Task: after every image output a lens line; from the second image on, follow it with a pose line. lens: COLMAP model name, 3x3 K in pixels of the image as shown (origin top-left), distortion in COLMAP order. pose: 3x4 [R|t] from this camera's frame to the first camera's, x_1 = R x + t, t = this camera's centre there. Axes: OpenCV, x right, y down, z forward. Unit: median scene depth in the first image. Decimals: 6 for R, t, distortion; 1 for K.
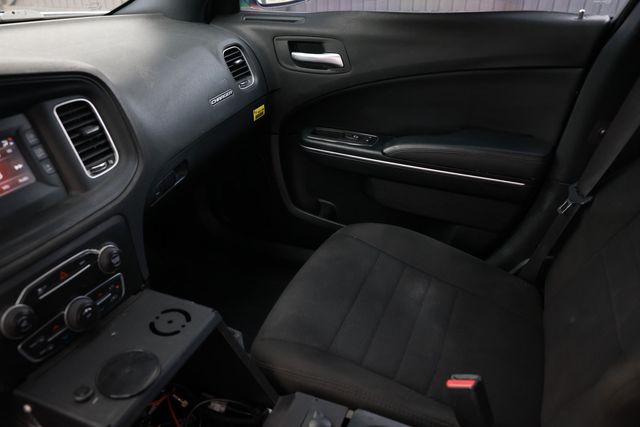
lens RADIAL K [[500.2, 0, 322.2], [0, 500.2, 210.5], [0, 0, 1]] dist [-0.119517, 0.098173]
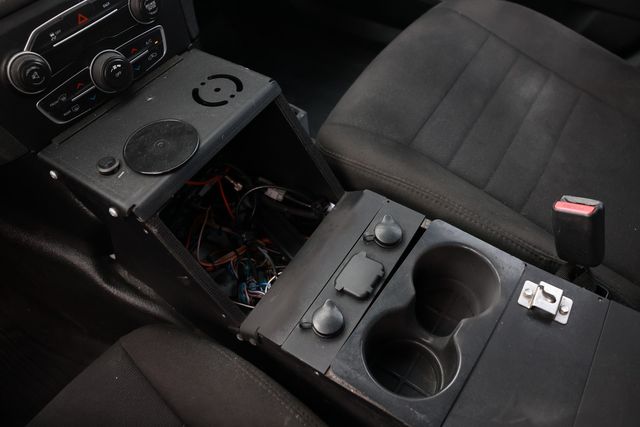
lens RADIAL K [[500.2, 0, 326.3], [0, 500.2, 200.9], [0, 0, 1]] dist [-0.119517, 0.098173]
pose [[0.982362, 0.128109, -0.136212, 0.000614], [-0.066576, 0.920330, 0.385435, 0.062004], [0.174738, -0.369568, 0.912626, 0.200398]]
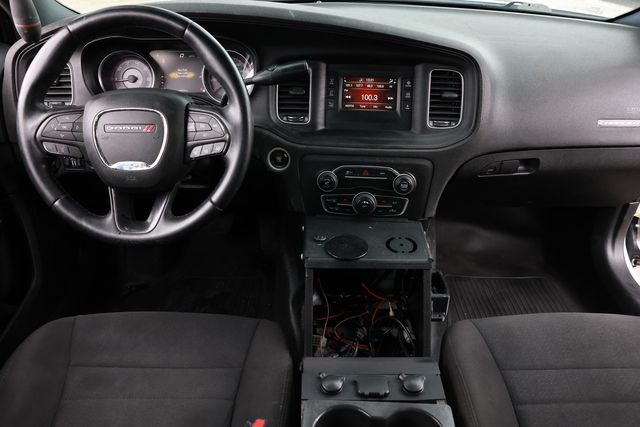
lens RADIAL K [[500.2, 0, 318.3], [0, 500.2, 213.5], [0, 0, 1]] dist [-0.119517, 0.098173]
pose [[0.378010, 0.475407, -0.794416, 0.551910], [-0.460603, 0.840922, 0.284068, -0.103861], [0.803090, 0.258530, 0.536851, 0.086786]]
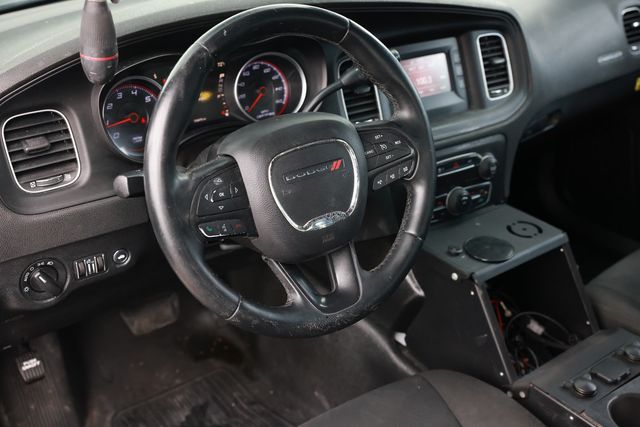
lens RADIAL K [[723.7, 0, 319.6], [0, 723.7, 205.1], [0, 0, 1]] dist [-0.007816, 0.000000]
pose [[0.857228, 0.245062, -0.452886, 0.035704], [-0.263829, 0.964309, 0.022421, 0.234298], [0.442216, 0.100265, 0.891287, -0.683622]]
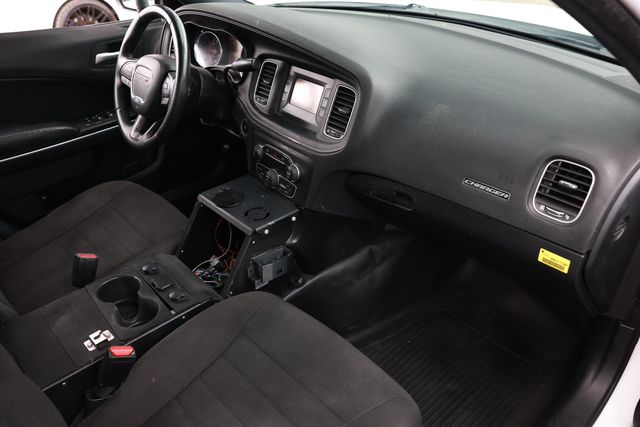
lens RADIAL K [[500.2, 0, 317.4], [0, 500.2, 212.2], [0, 0, 1]] dist [-0.119517, 0.098173]
pose [[-0.427065, 0.482807, -0.764534, 0.774896], [-0.427495, 0.637247, 0.641221, -0.825080], [0.796783, 0.600678, -0.065749, 1.134979]]
